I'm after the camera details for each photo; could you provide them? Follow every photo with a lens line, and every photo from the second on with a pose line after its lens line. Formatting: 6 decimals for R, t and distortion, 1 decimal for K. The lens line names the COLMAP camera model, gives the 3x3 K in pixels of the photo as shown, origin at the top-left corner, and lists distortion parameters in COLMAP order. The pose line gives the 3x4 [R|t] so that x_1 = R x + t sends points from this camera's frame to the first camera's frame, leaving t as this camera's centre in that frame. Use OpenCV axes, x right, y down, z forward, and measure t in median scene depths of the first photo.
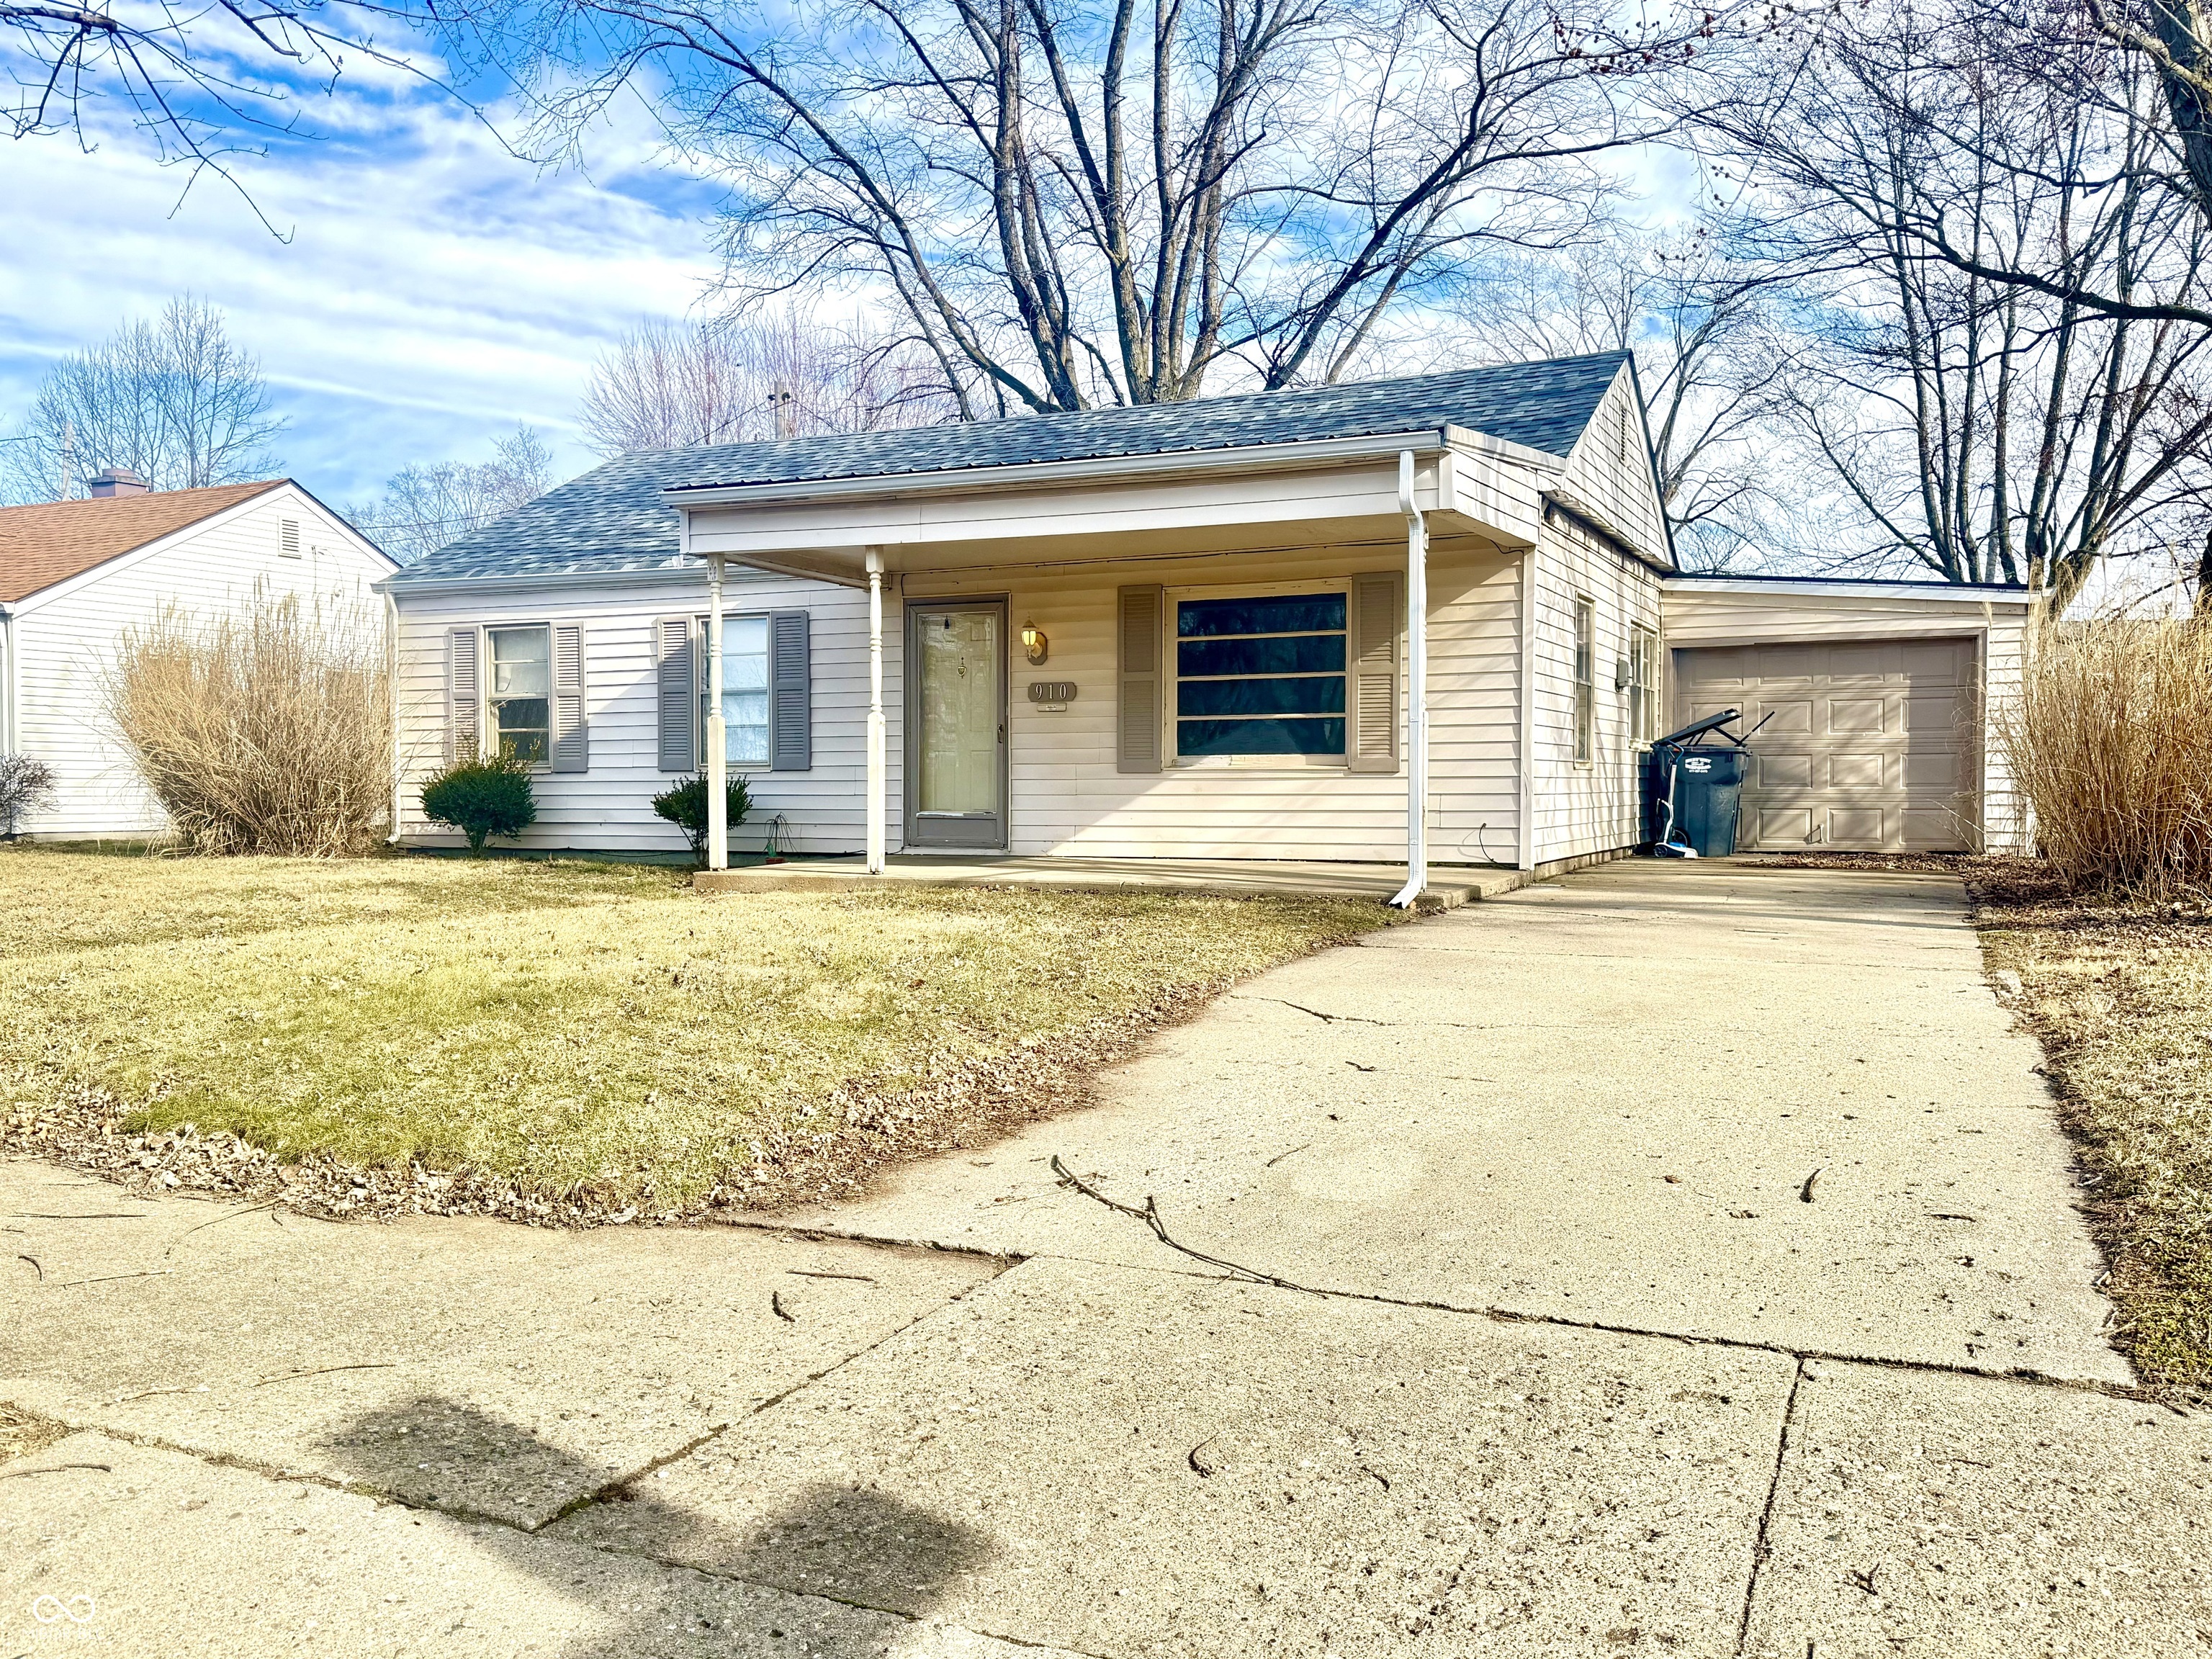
lens RADIAL K [[1857.5, 0, 1106.1], [0, 1857.5, 834.9], [0, 0, 1]] dist [0.043442, -0.008596]
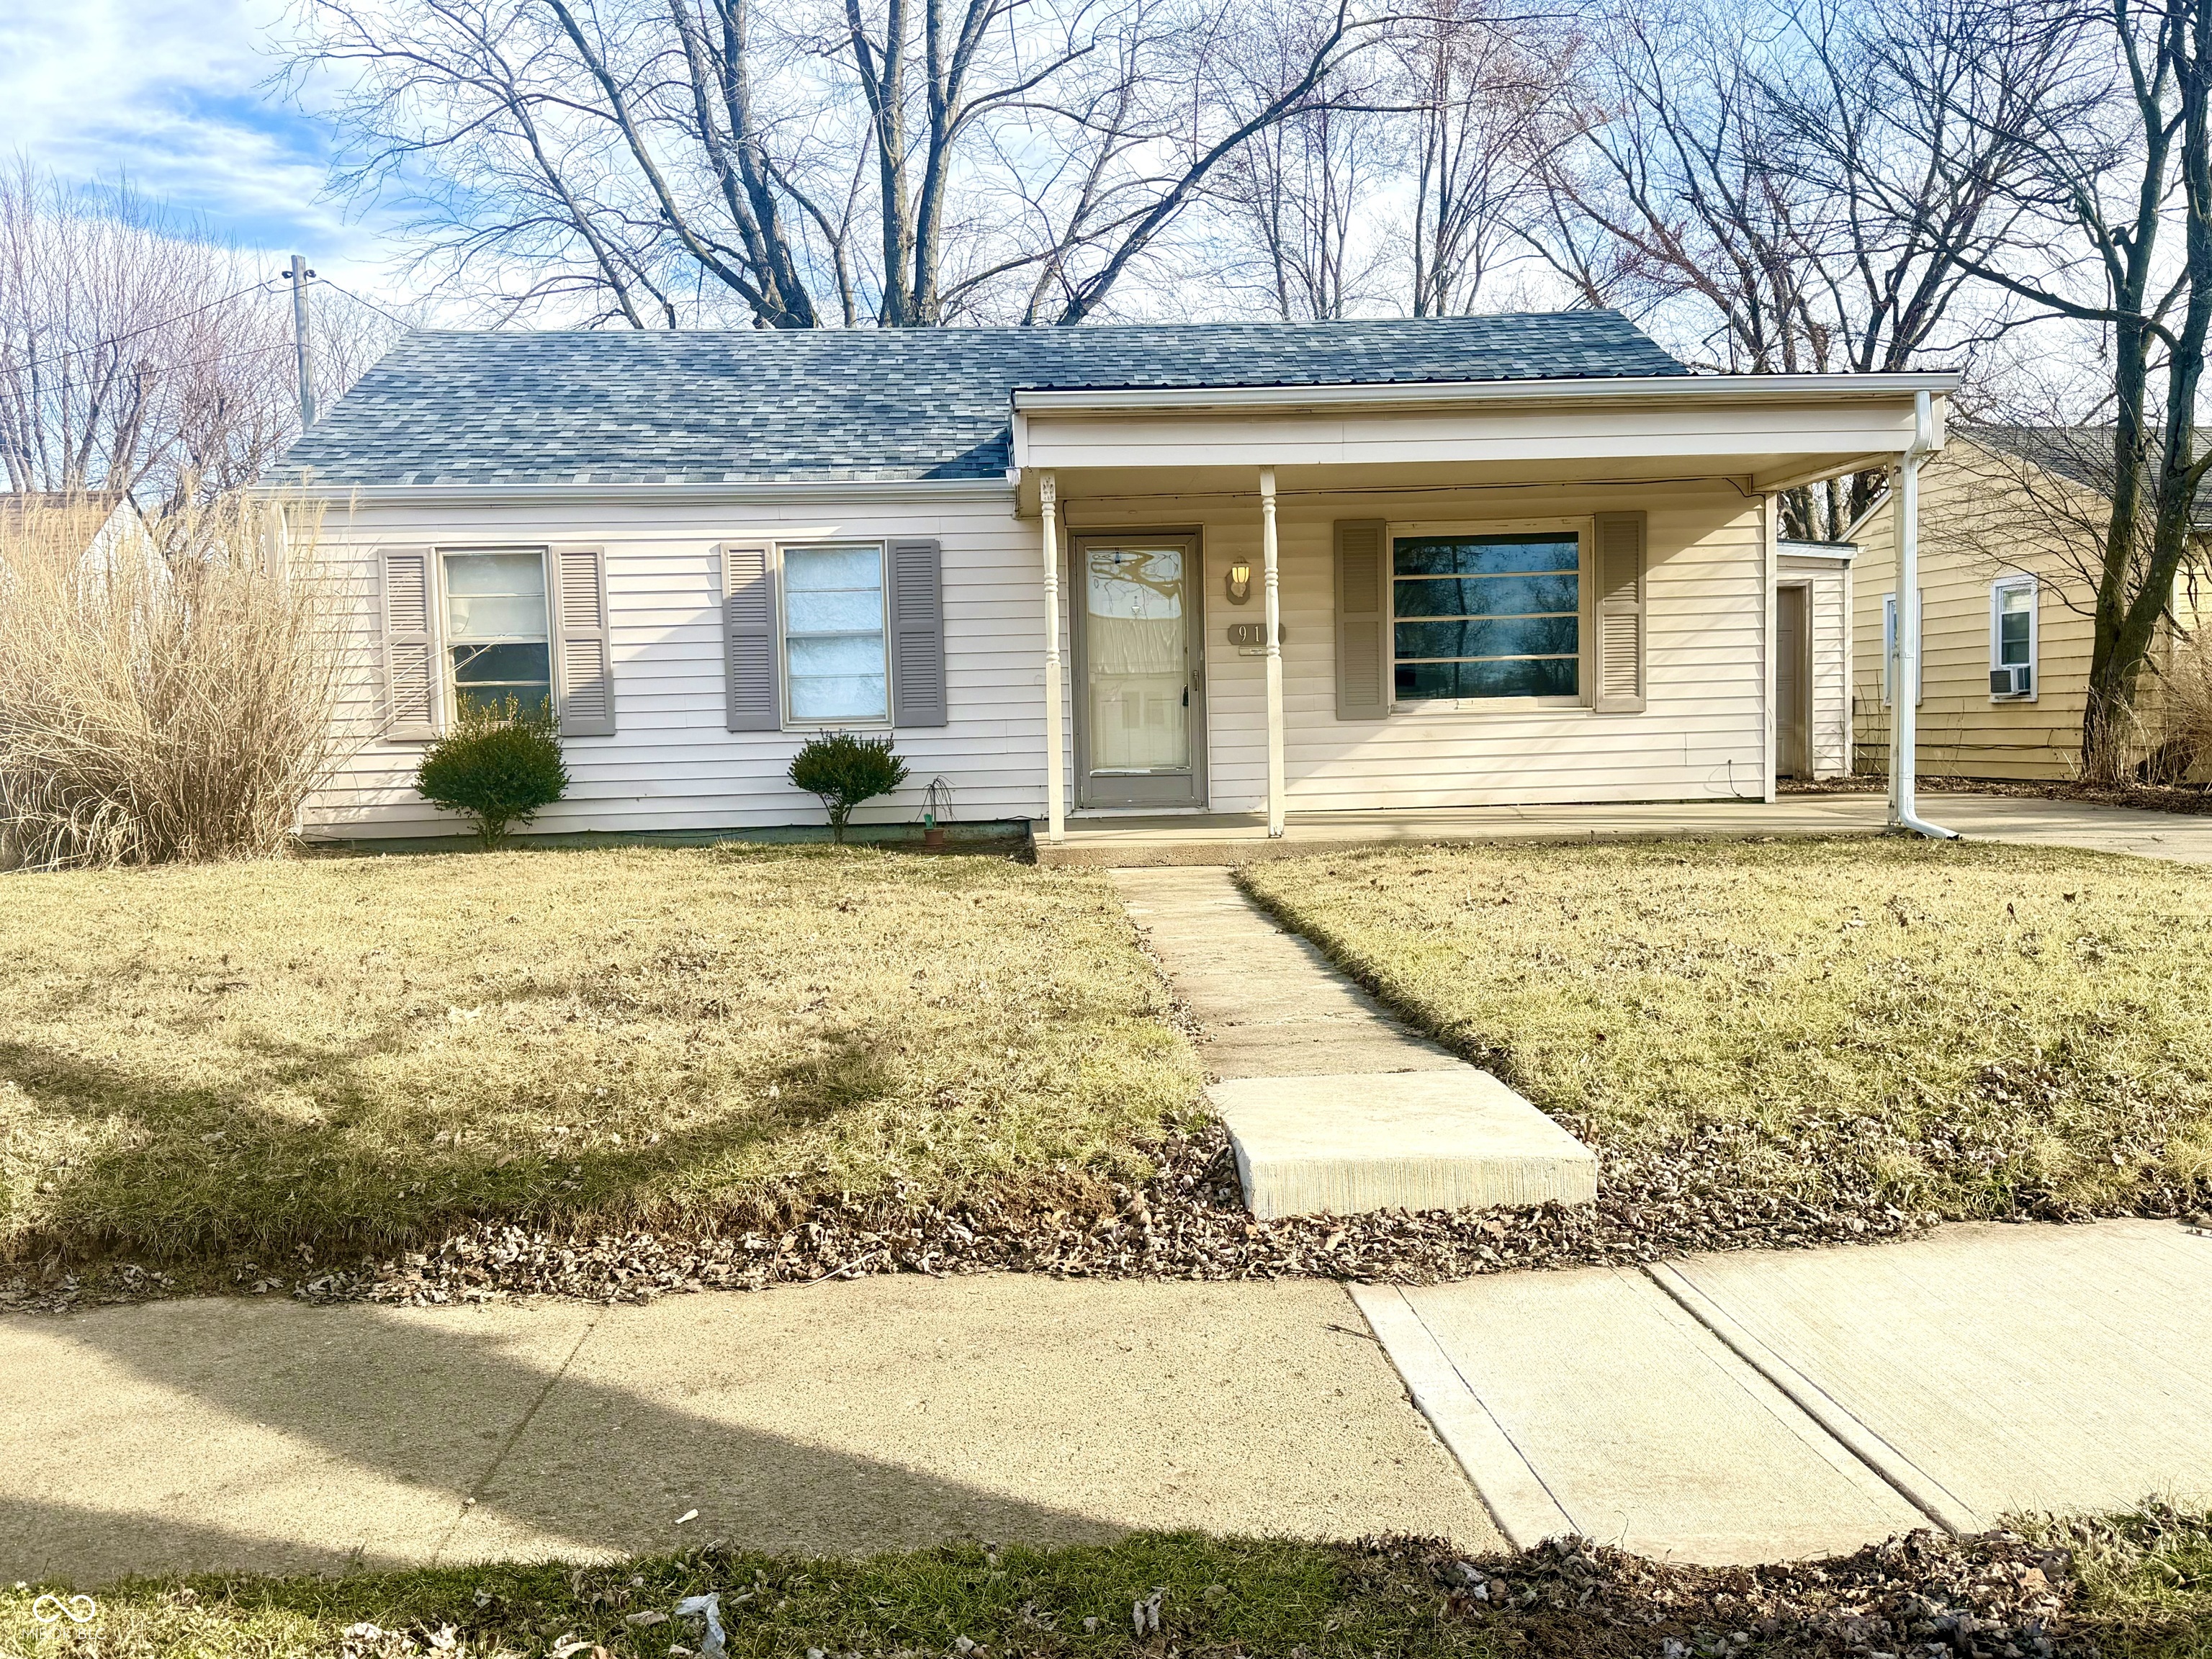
lens RADIAL K [[1857.5, 0, 1099.8], [0, 1857.5, 827.3], [0, 0, 1]] dist [0.043442, -0.008596]
pose [[0.891236, -0.046325, 0.451168, -0.483884], [0.036810, 0.998876, 0.029848, -0.010813], [-0.452044, -0.009994, 0.891940, 0.199904]]
